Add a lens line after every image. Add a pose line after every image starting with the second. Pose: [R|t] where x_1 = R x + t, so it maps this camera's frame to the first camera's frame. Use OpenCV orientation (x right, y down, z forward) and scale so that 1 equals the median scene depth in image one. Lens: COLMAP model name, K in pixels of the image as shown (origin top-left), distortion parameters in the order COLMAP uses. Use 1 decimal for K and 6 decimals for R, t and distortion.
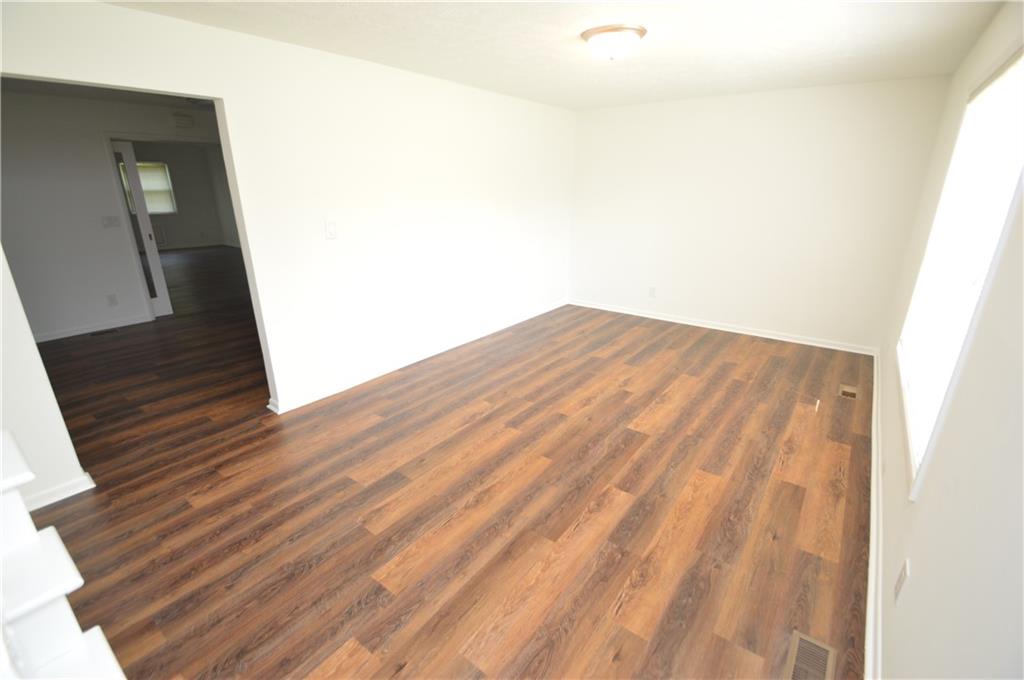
lens RADIAL K [[457.2, 0, 507.0], [0, 457.2, 345.3], [0, 0, 1]] dist [0.015684, -0.021069]
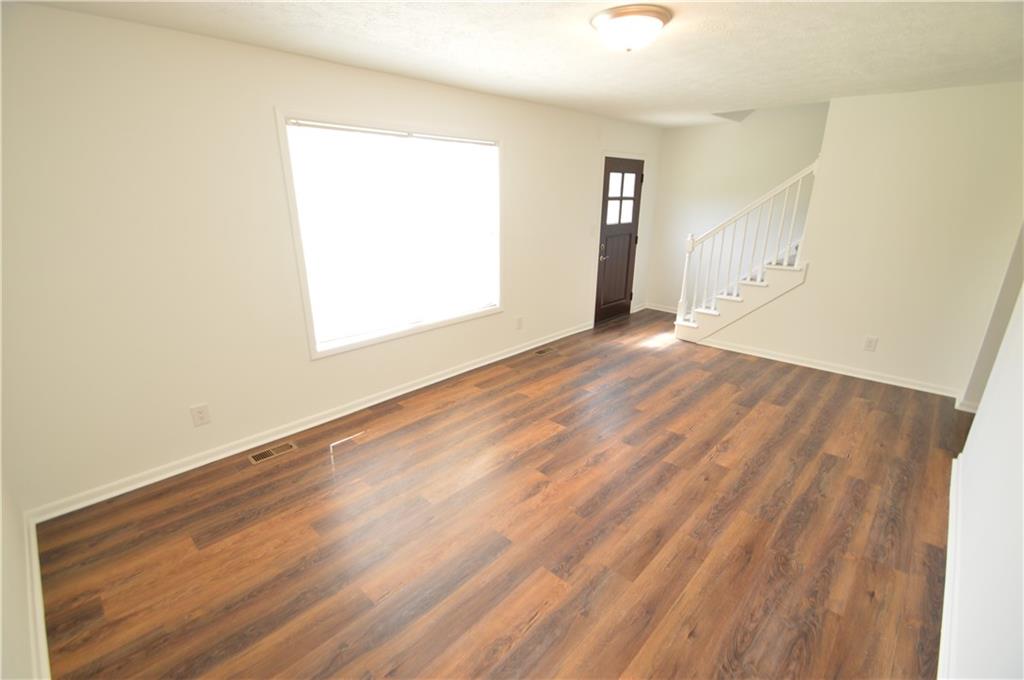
lens RADIAL K [[457.2, 0, 507.0], [0, 457.2, 345.3], [0, 0, 1]] dist [0.015684, -0.021069]
pose [[-0.993699, -0.035642, 0.106263, 0.292962], [0.036749, 0.792071, 0.609321, -0.630548], [-0.105885, 0.609387, -0.785771, 1.745518]]
